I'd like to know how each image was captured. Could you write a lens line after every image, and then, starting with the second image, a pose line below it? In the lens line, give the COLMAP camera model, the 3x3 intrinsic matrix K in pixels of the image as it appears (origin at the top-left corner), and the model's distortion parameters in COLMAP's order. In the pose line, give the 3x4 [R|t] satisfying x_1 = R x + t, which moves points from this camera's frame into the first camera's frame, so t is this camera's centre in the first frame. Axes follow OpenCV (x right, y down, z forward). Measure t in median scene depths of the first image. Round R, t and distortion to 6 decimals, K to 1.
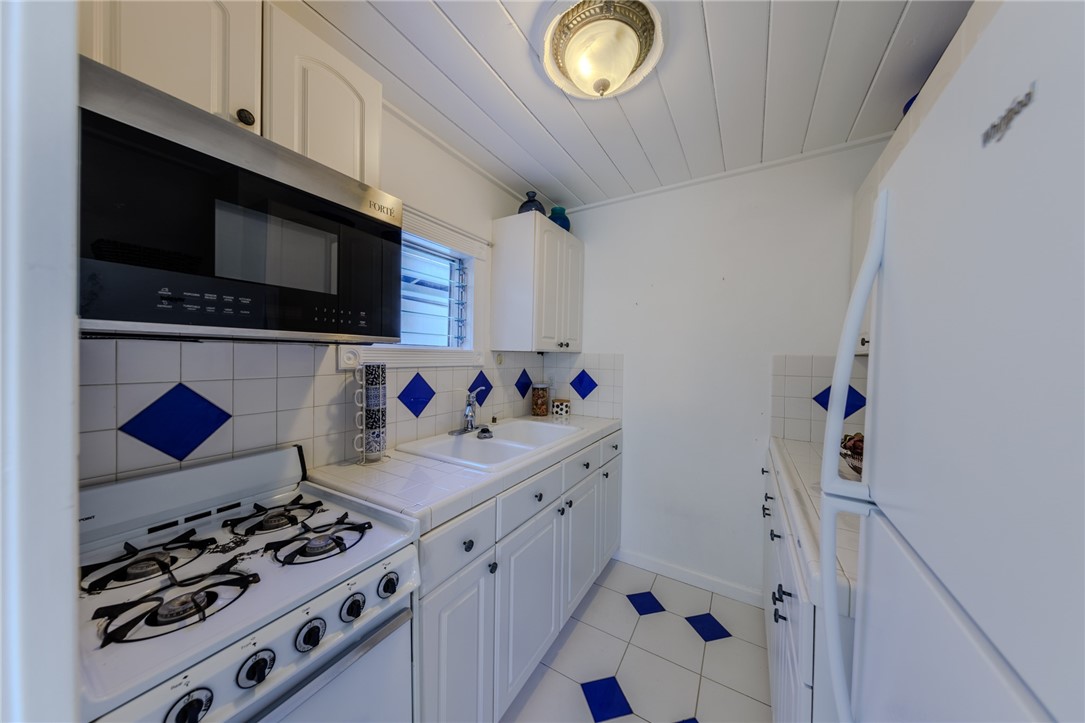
lens RADIAL K [[347.2, 0, 545.8], [0, 347.2, 360.6], [0, 0, 1]] dist [0.004729, -0.000074]
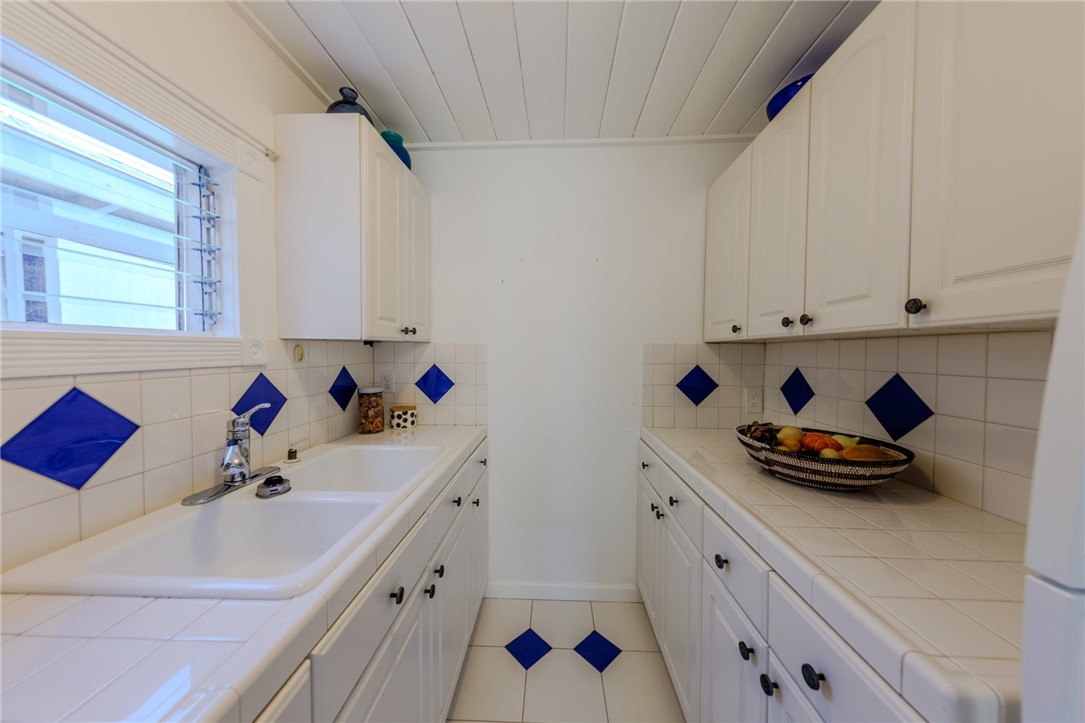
lens RADIAL K [[347.2, 0, 545.8], [0, 347.2, 360.6], [0, 0, 1]] dist [0.004729, -0.000074]
pose [[0.879216, -0.030266, 0.475462, -0.045970], [0.017534, 0.999360, 0.031192, -0.001773], [-0.476101, -0.019088, 0.879183, 0.274453]]
